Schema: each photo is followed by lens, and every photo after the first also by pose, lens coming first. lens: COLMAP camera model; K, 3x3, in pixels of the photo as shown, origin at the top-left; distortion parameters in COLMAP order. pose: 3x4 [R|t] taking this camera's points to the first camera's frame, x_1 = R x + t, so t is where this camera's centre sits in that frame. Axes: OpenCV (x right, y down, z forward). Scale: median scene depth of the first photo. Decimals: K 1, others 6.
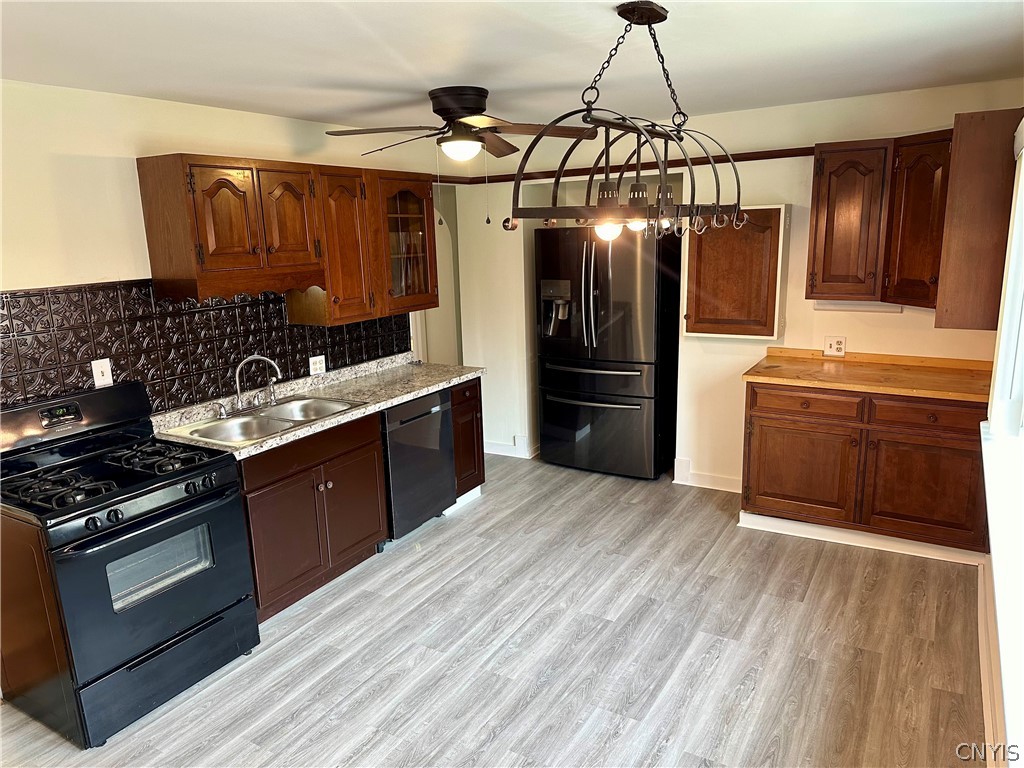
lens RADIAL K [[708.5, 0, 512.0], [0, 708.5, 384.0], [0, 0, 1]] dist [0.112175, -0.150949]
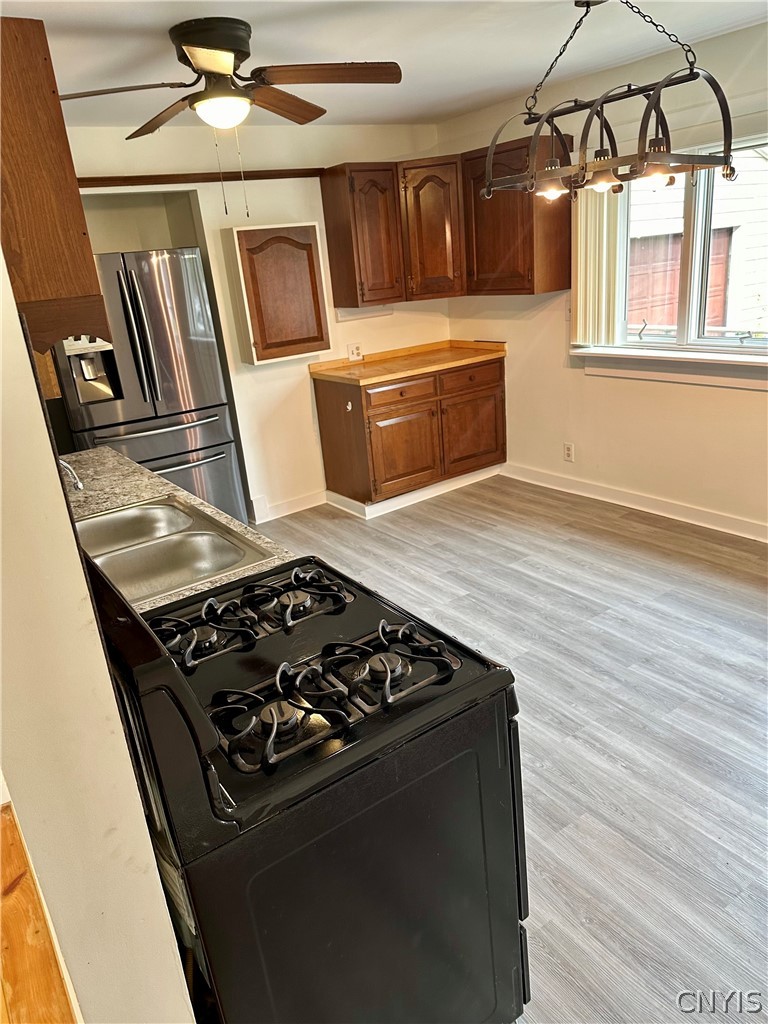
lens RADIAL K [[708.5, 0, 384.0], [0, 708.5, 512.0], [0, 0, 1]] dist [0.112175, -0.150949]
pose [[0.416478, -0.308620, 0.855160, -0.725962], [0.277602, 0.938867, 0.203632, -0.036931], [-0.865727, 0.152586, 0.476691, 0.527660]]
